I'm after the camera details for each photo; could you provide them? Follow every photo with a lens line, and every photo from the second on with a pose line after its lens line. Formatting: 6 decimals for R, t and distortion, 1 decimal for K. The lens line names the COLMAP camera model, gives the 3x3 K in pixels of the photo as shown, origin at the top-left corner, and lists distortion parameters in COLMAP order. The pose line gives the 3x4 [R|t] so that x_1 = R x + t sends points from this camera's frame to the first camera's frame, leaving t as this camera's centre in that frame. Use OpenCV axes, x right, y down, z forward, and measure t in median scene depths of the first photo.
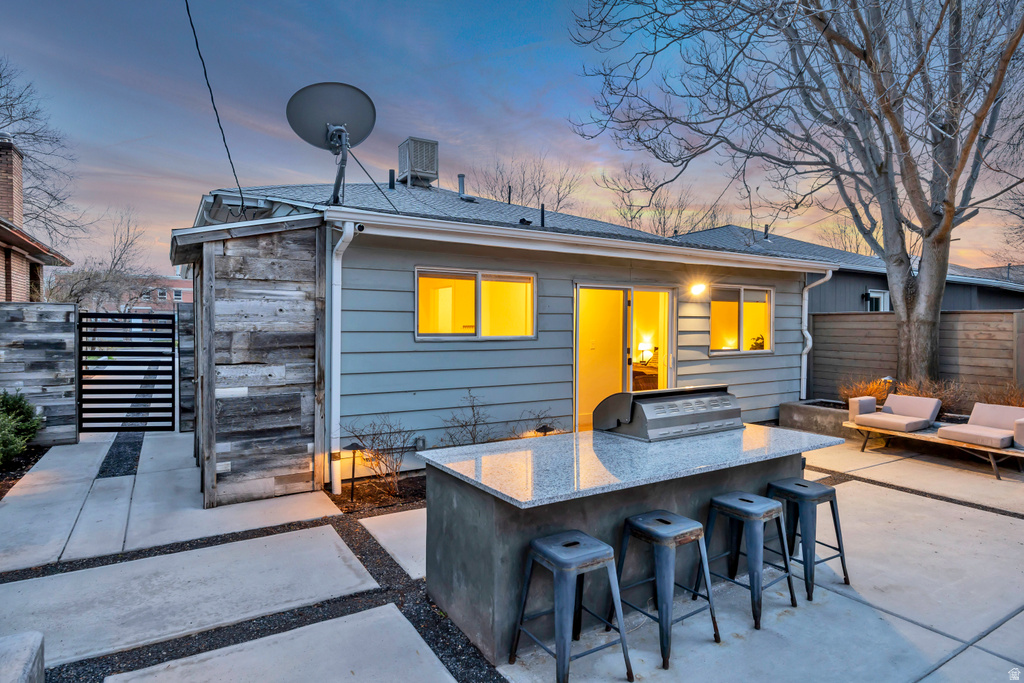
lens RADIAL K [[567.2, 0, 513.4], [0, 567.2, 338.0], [0, 0, 1]] dist [-0.003020, -0.001016]
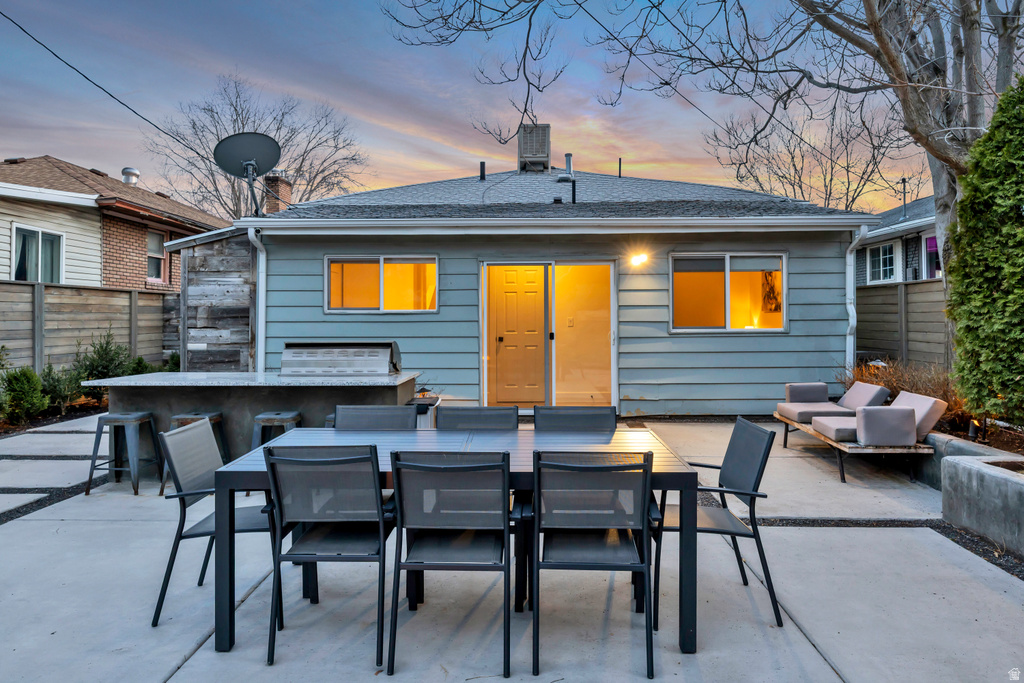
lens RADIAL K [[673.8, 0, 515.1], [0, 673.8, 312.1], [0, 0, 1]] dist [-0.000818, 0.000155]
pose [[0.842132, -0.011184, -0.539155, 1.119840], [-0.005978, 0.999530, -0.030071, 0.050247], [0.539238, 0.028547, 0.841669, -0.052571]]
